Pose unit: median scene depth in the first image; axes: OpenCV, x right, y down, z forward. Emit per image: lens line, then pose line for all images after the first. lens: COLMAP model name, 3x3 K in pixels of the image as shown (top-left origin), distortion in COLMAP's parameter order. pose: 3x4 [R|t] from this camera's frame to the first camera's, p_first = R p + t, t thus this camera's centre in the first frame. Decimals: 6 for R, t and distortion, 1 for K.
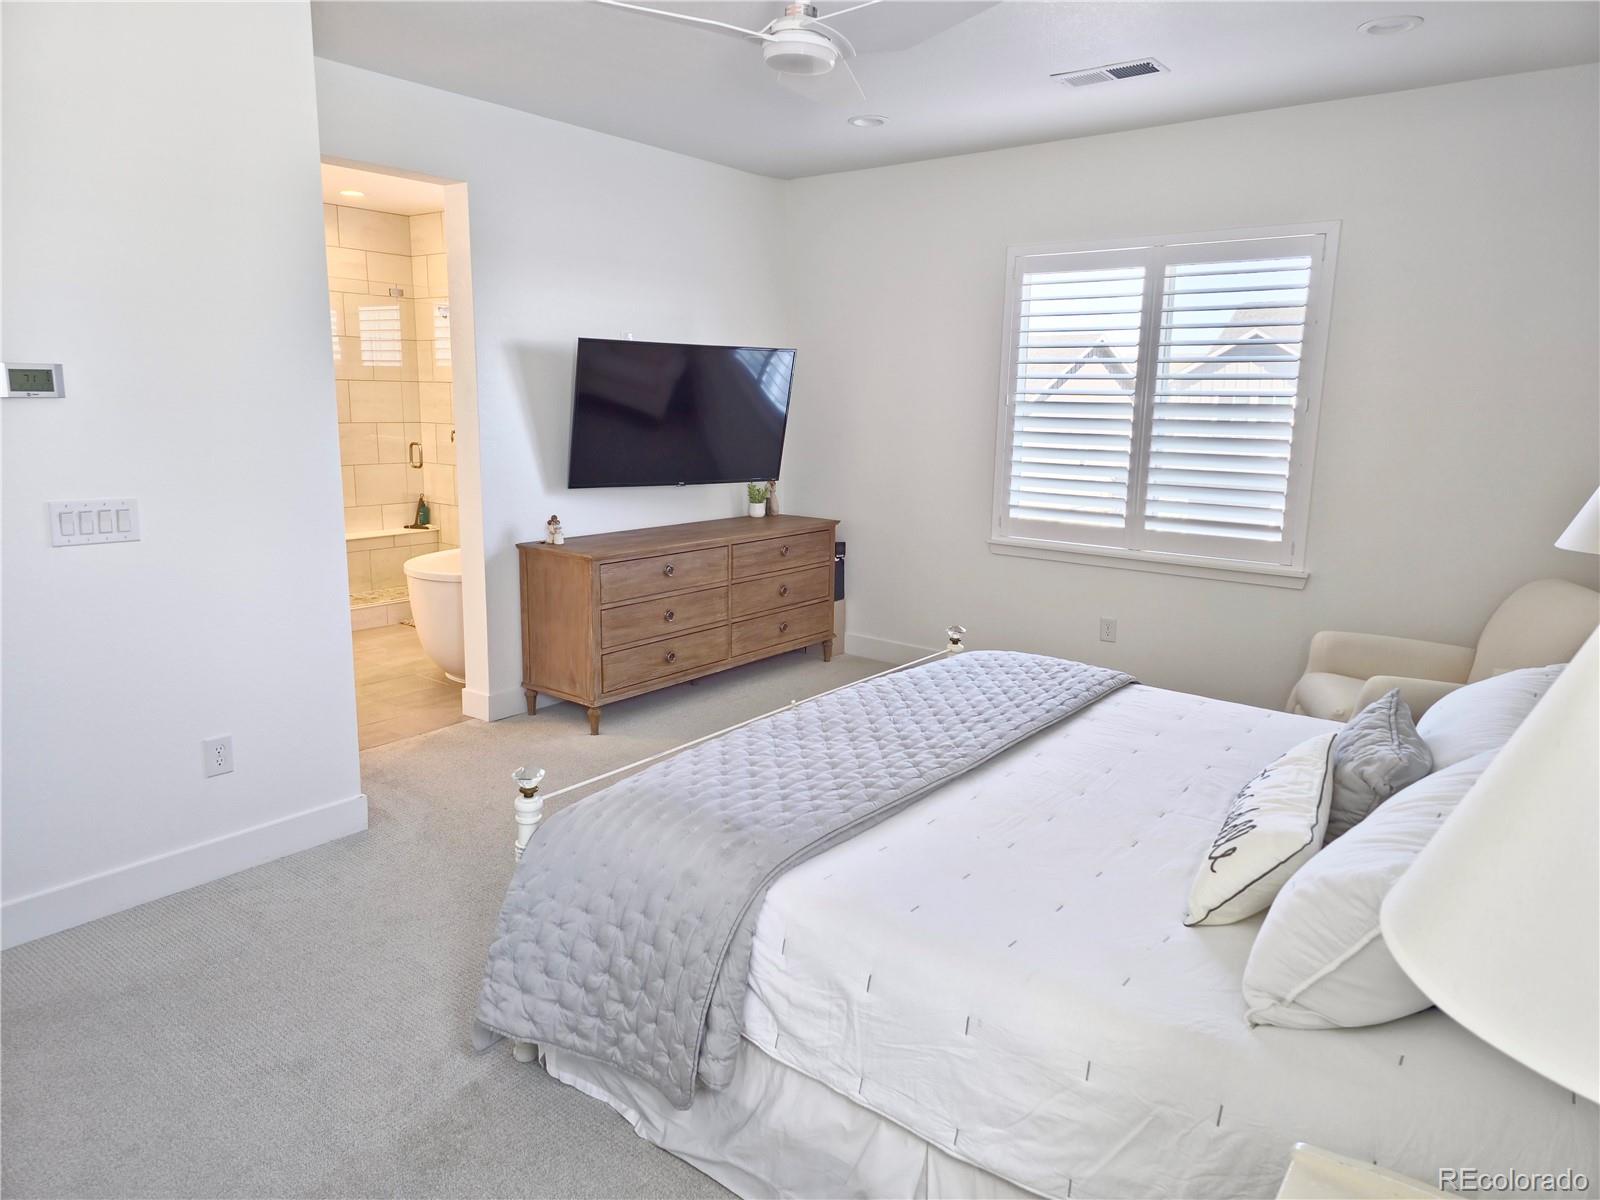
lens RADIAL K [[1053.9, 0, 802.9], [0, 1053.9, 596.3], [0, 0, 1]] dist [0.059009, -0.054240]
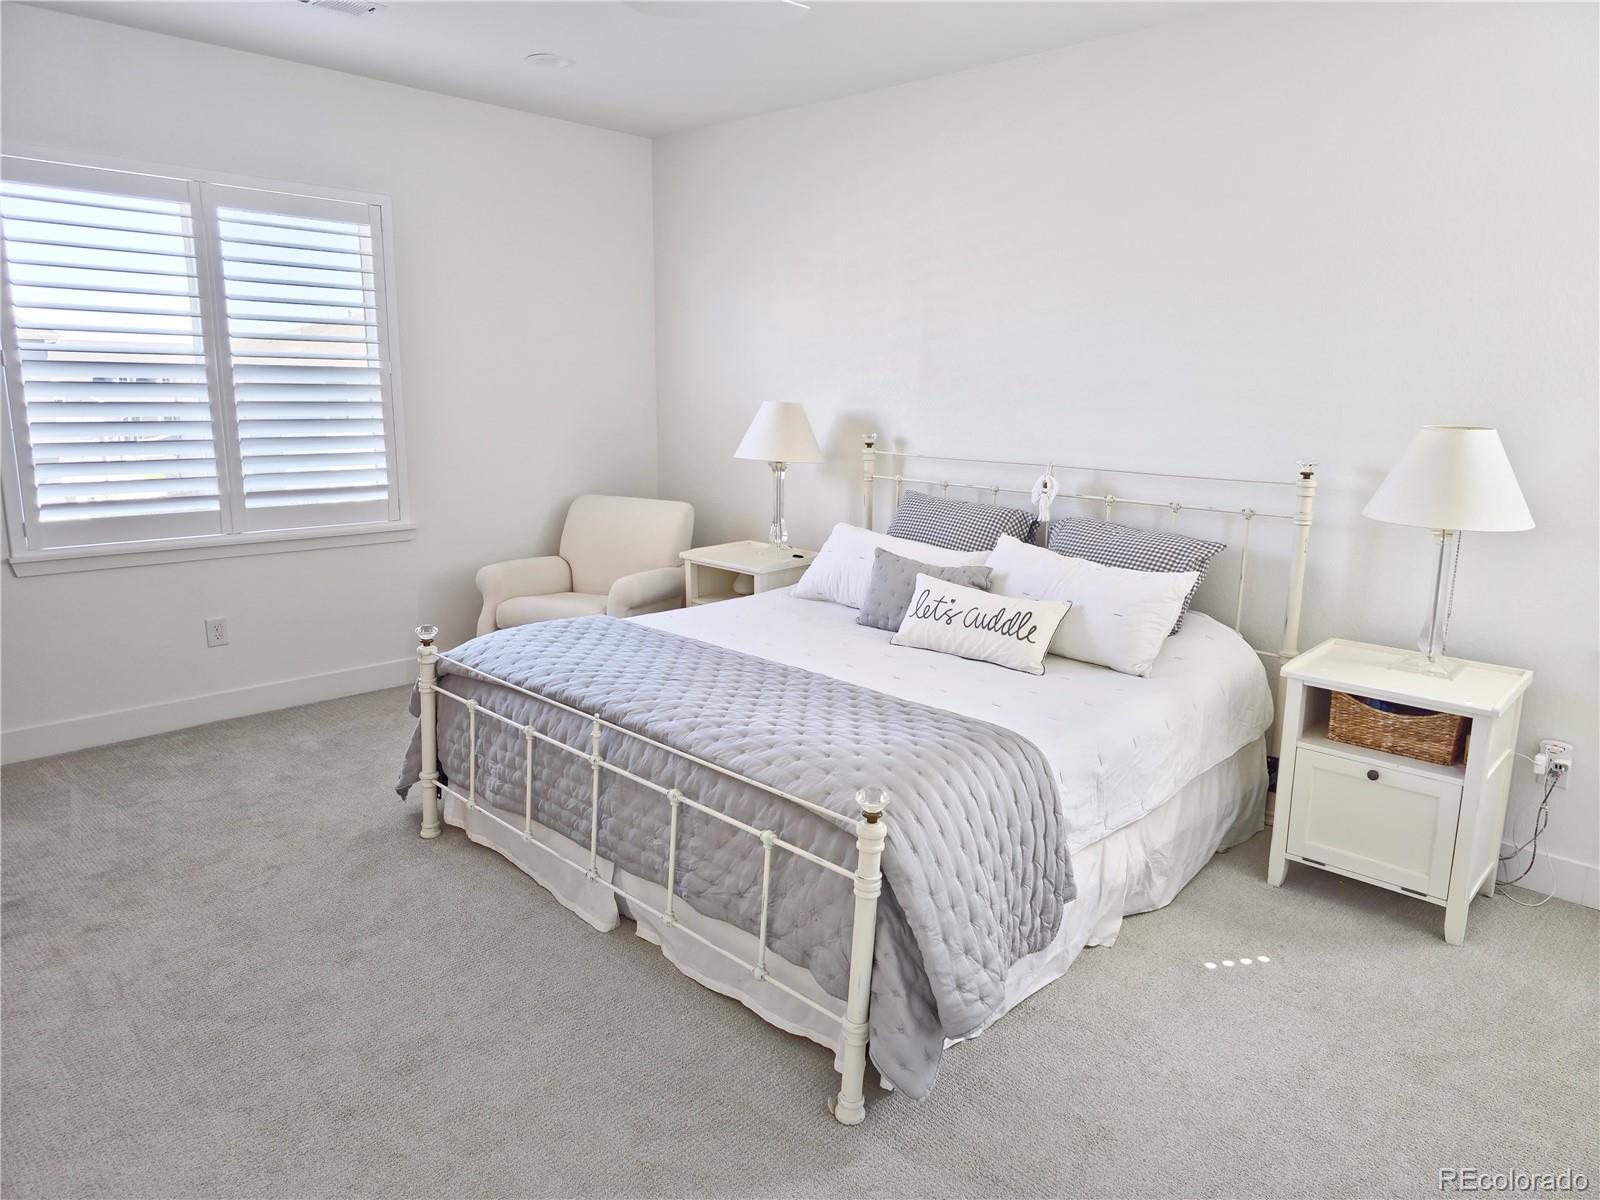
lens RADIAL K [[1053.9, 0, 801.9], [0, 1053.9, 600.1], [0, 0, 1]] dist [0.059009, -0.054240]
pose [[0.095648, -0.218739, 0.971084, -0.518285], [0.171007, 0.964664, 0.200449, -0.089043], [-0.980616, 0.146890, 0.129674, 0.444450]]
